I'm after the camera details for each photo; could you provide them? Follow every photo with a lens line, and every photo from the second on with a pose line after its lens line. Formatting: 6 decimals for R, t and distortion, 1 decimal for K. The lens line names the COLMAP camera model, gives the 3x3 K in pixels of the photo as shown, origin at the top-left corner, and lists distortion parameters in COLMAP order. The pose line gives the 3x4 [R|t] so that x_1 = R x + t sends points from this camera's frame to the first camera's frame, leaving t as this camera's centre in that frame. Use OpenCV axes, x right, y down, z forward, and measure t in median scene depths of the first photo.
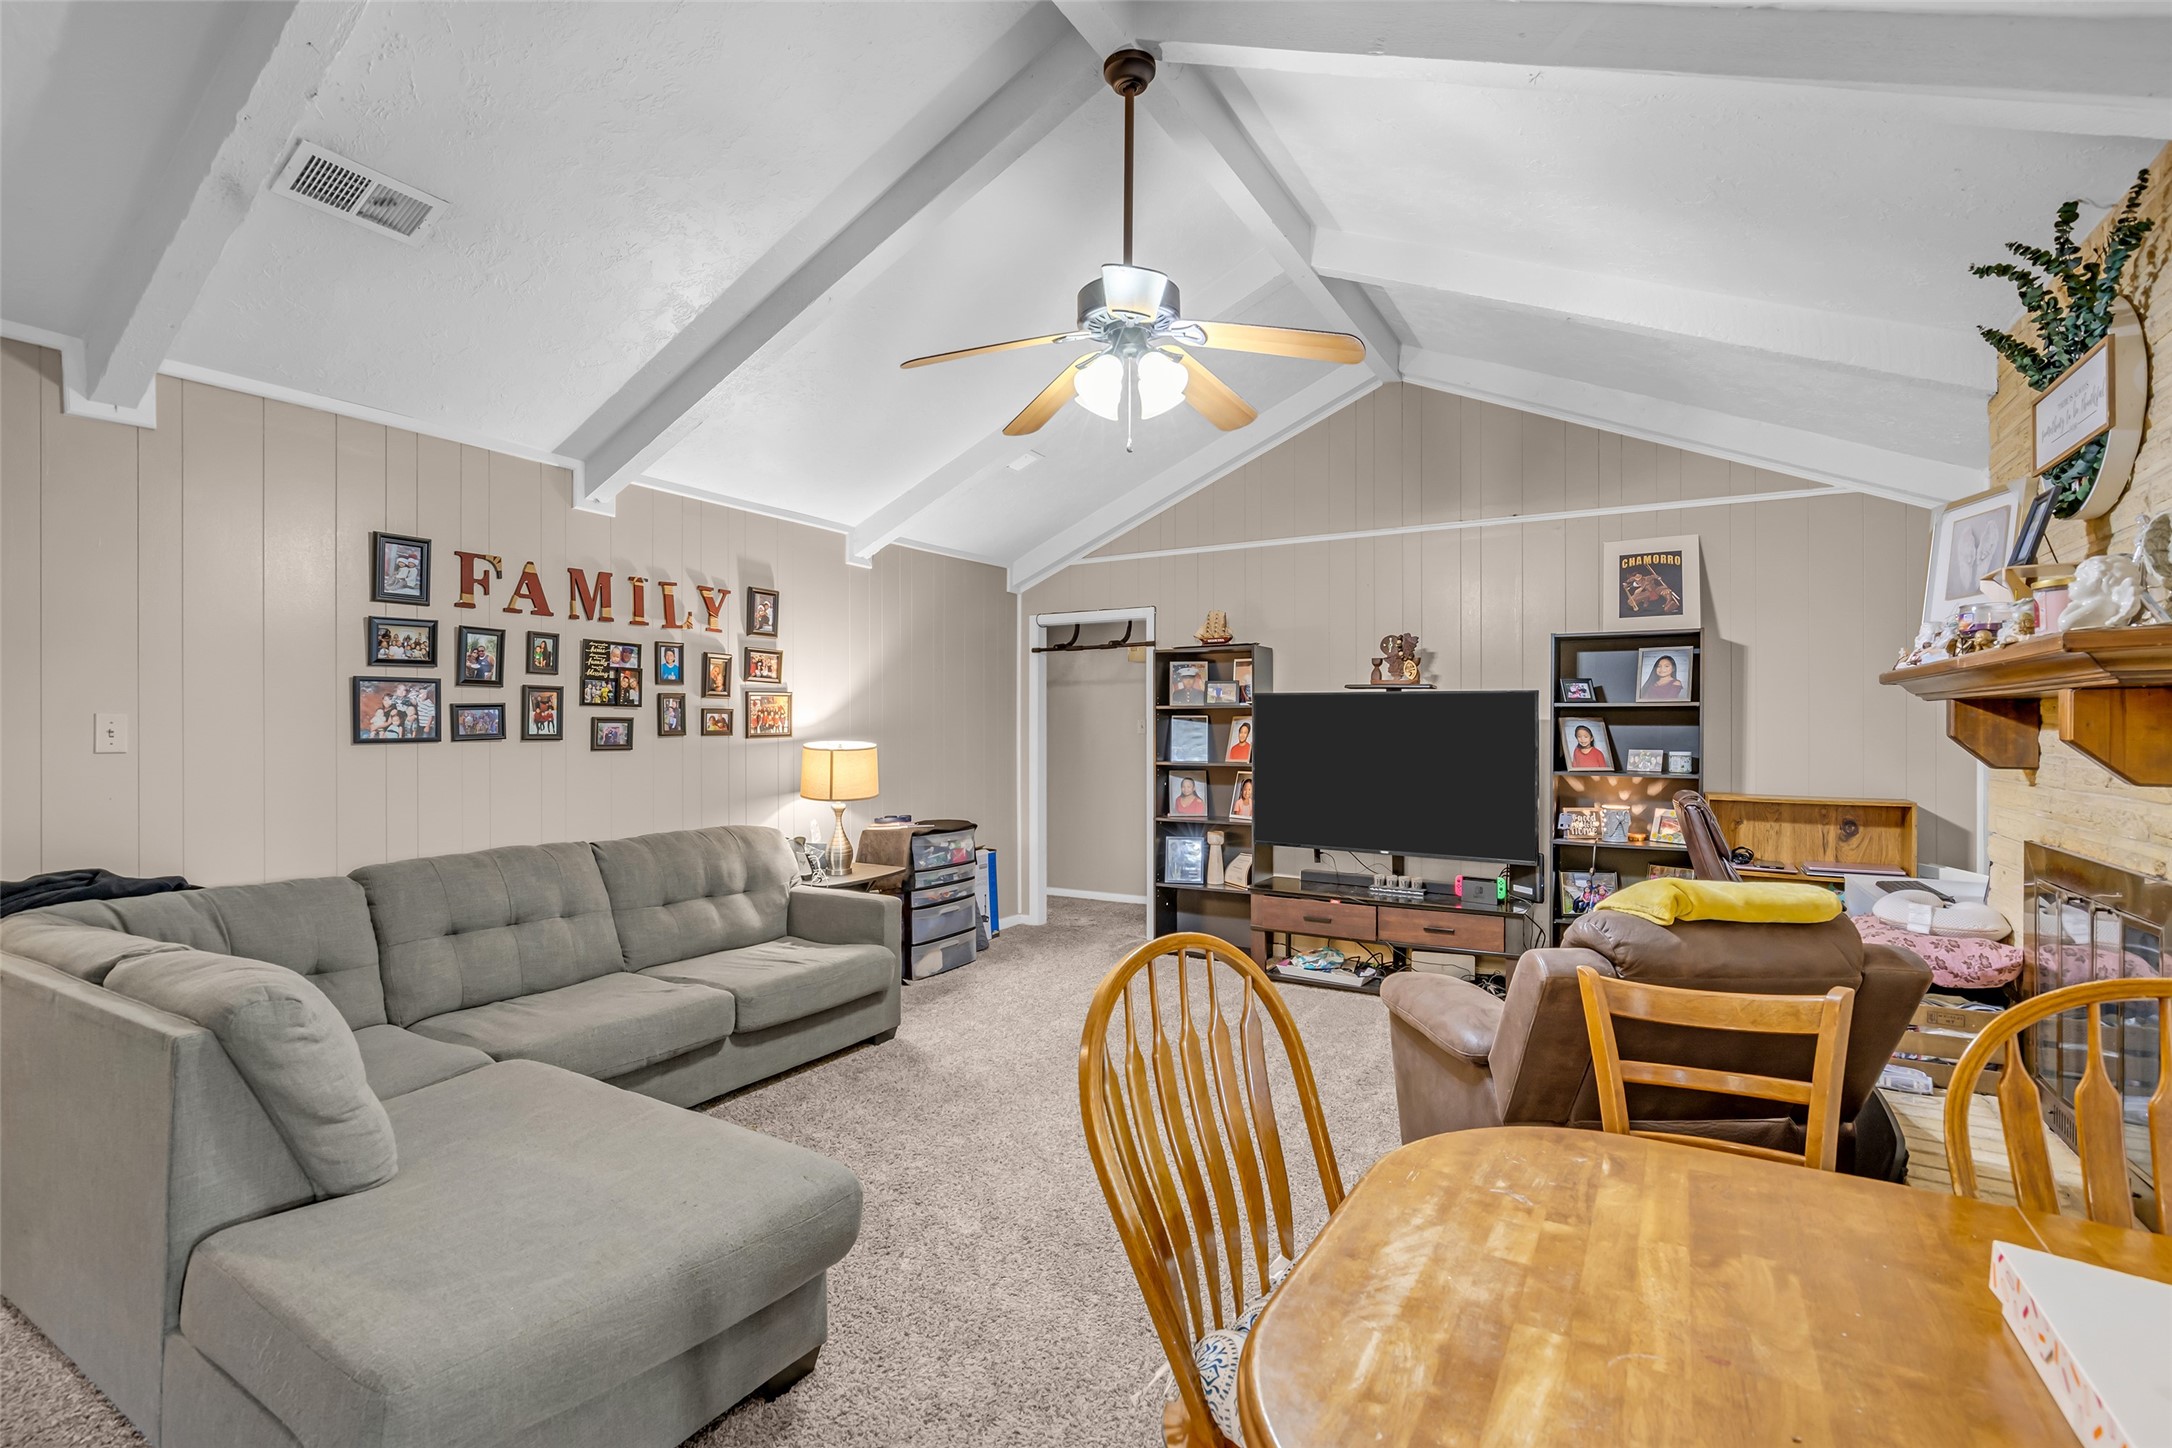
lens RADIAL K [[1007.4, 0, 1064.0], [0, 1007.4, 724.0], [0, 0, 1]] dist [-0.019999, 0.004393]
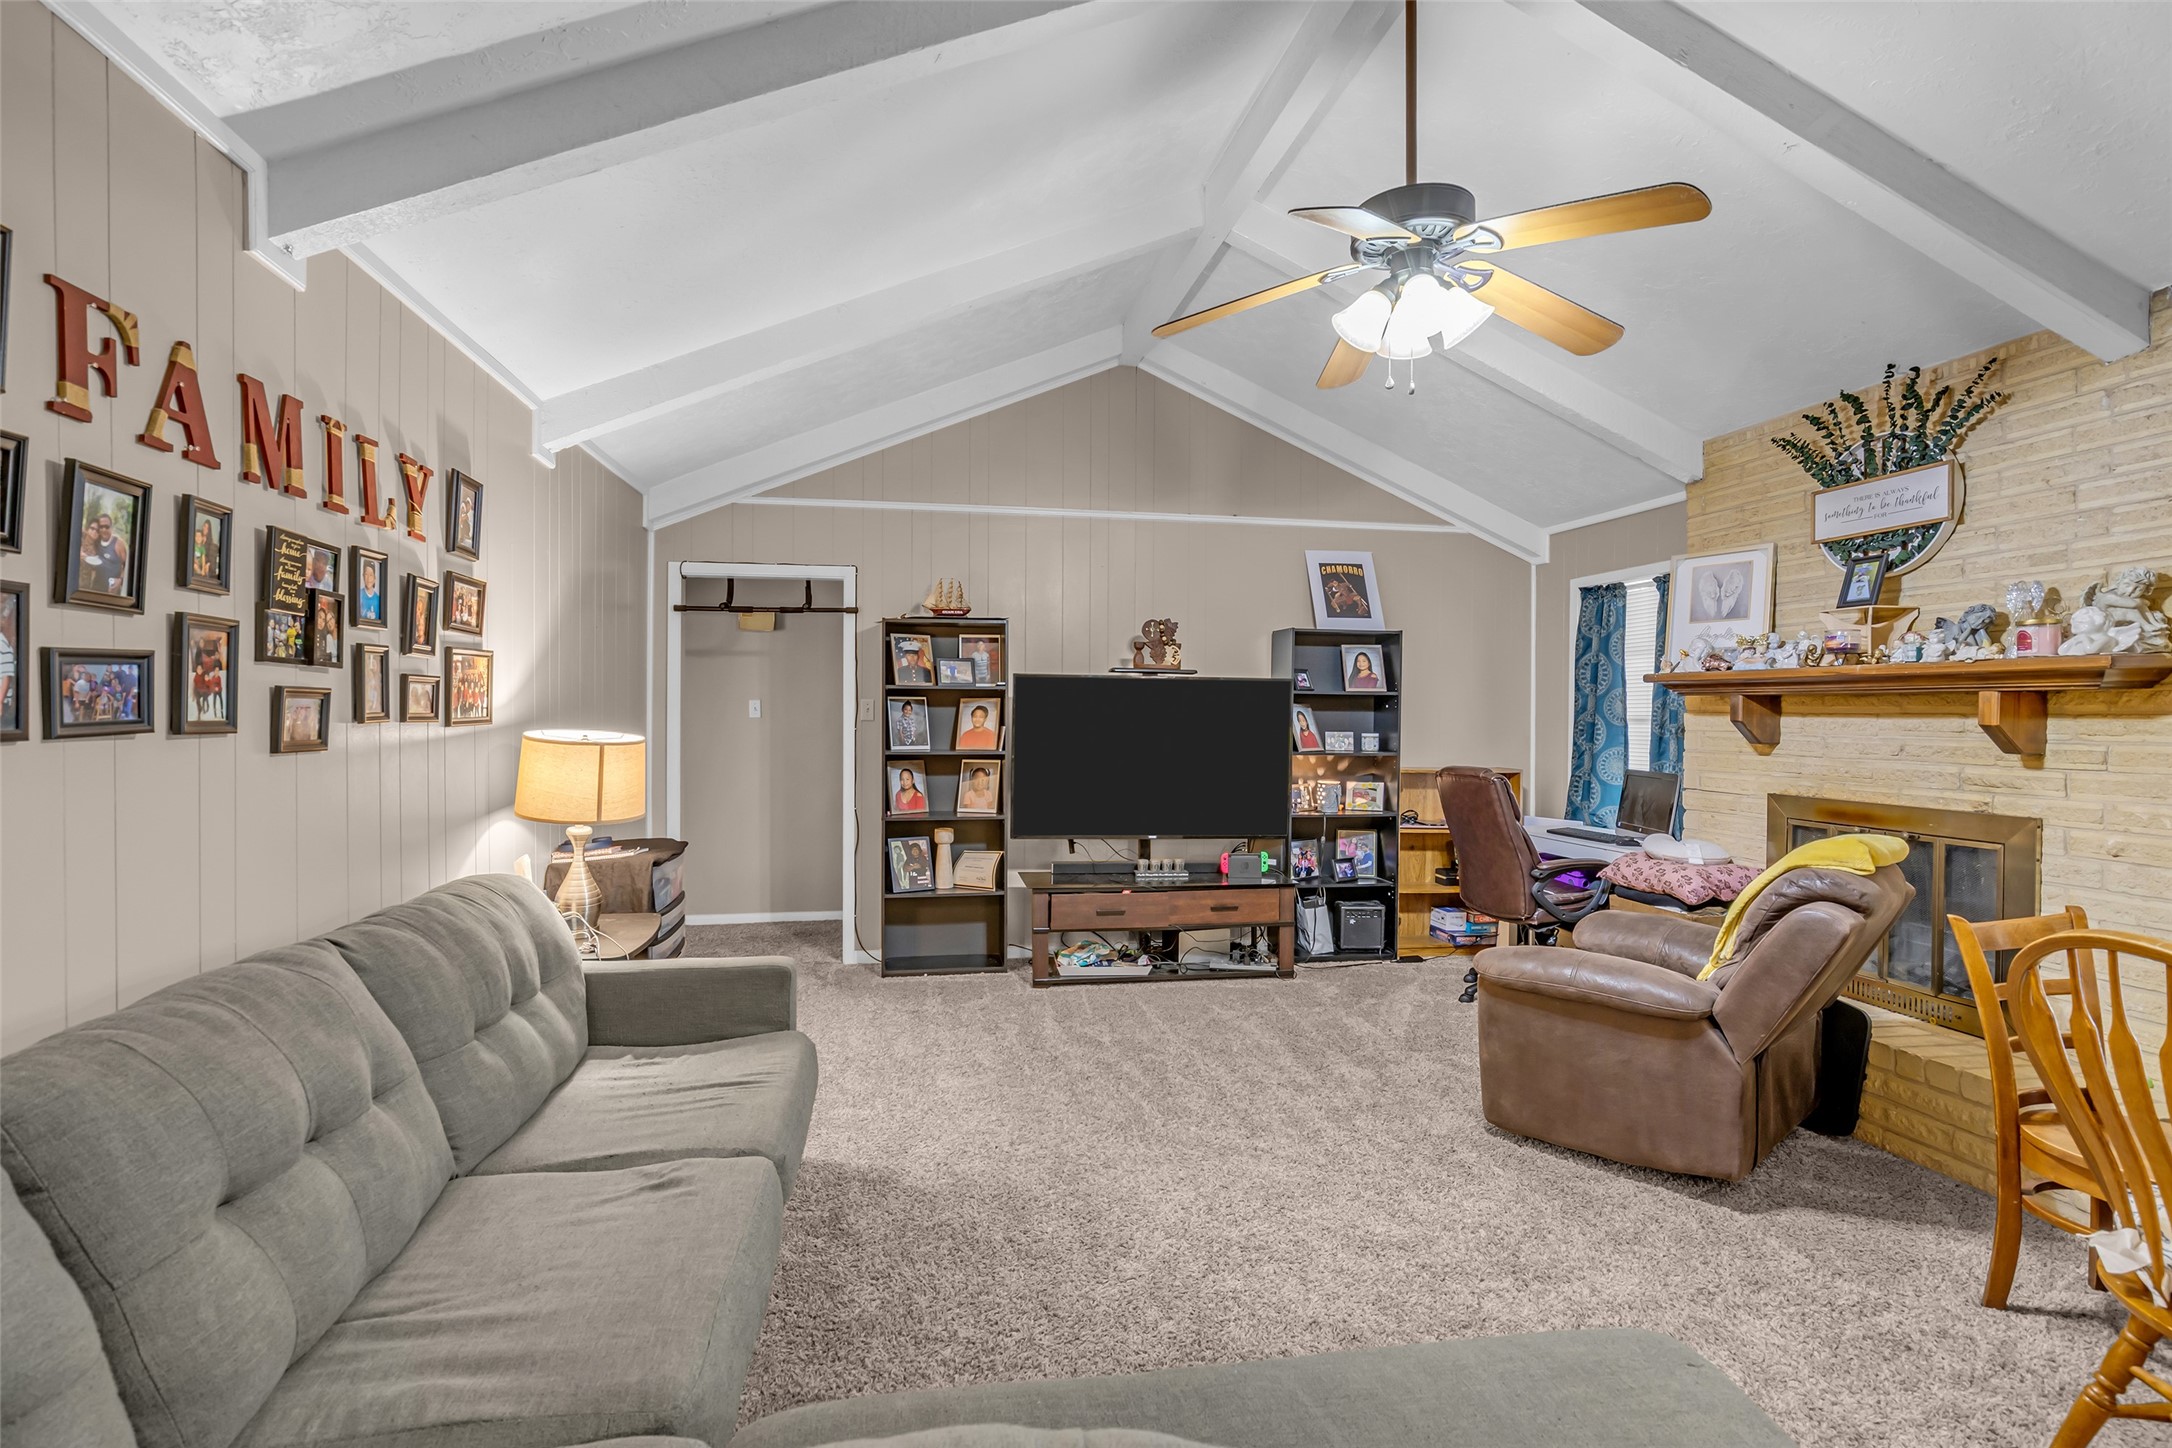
lens RADIAL K [[1007.4, 0, 1062.8], [0, 1007.4, 717.7], [0, 0, 1]] dist [-0.019999, 0.004393]
pose [[0.757348, 0.000207, 0.653011, -0.449727], [-0.007700, 0.999933, 0.008614, 0.001556], [-0.652966, -0.011552, 0.757299, 0.338507]]
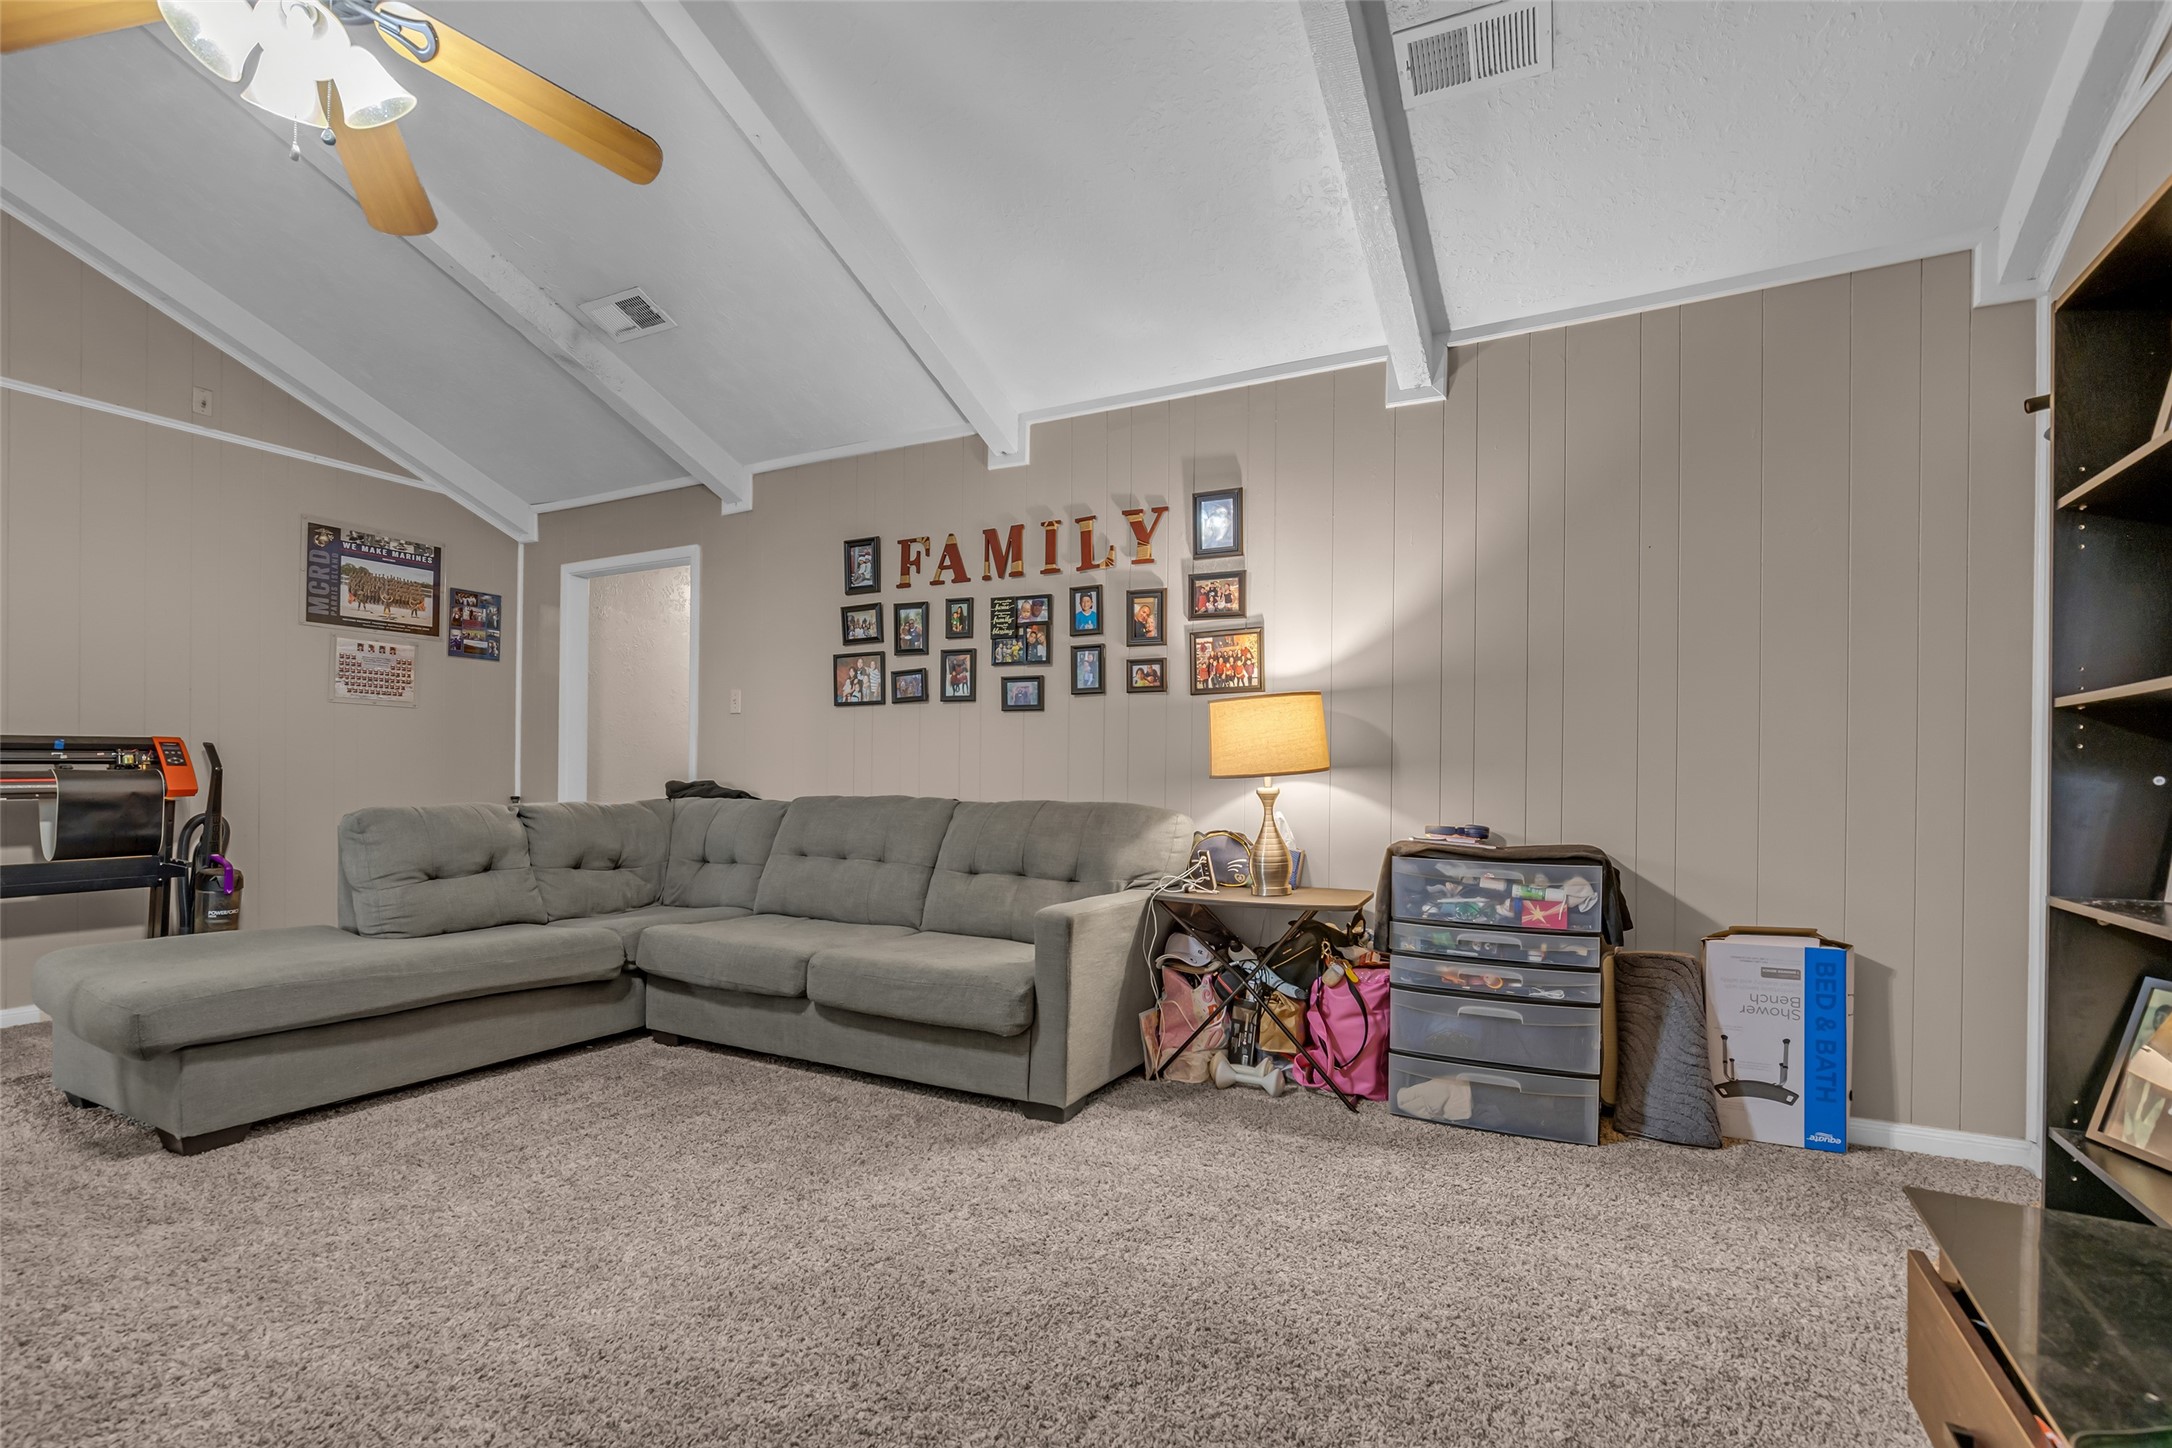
lens RADIAL K [[1007.4, 0, 1073.0], [0, 1007.4, 780.2], [0, 0, 1]] dist [-0.019999, 0.004393]
pose [[0.053703, 0.007212, -0.998531, 0.462148], [-0.006801, 0.999953, 0.006857, 0.077976], [0.998534, 0.006423, 0.053749, 0.919589]]
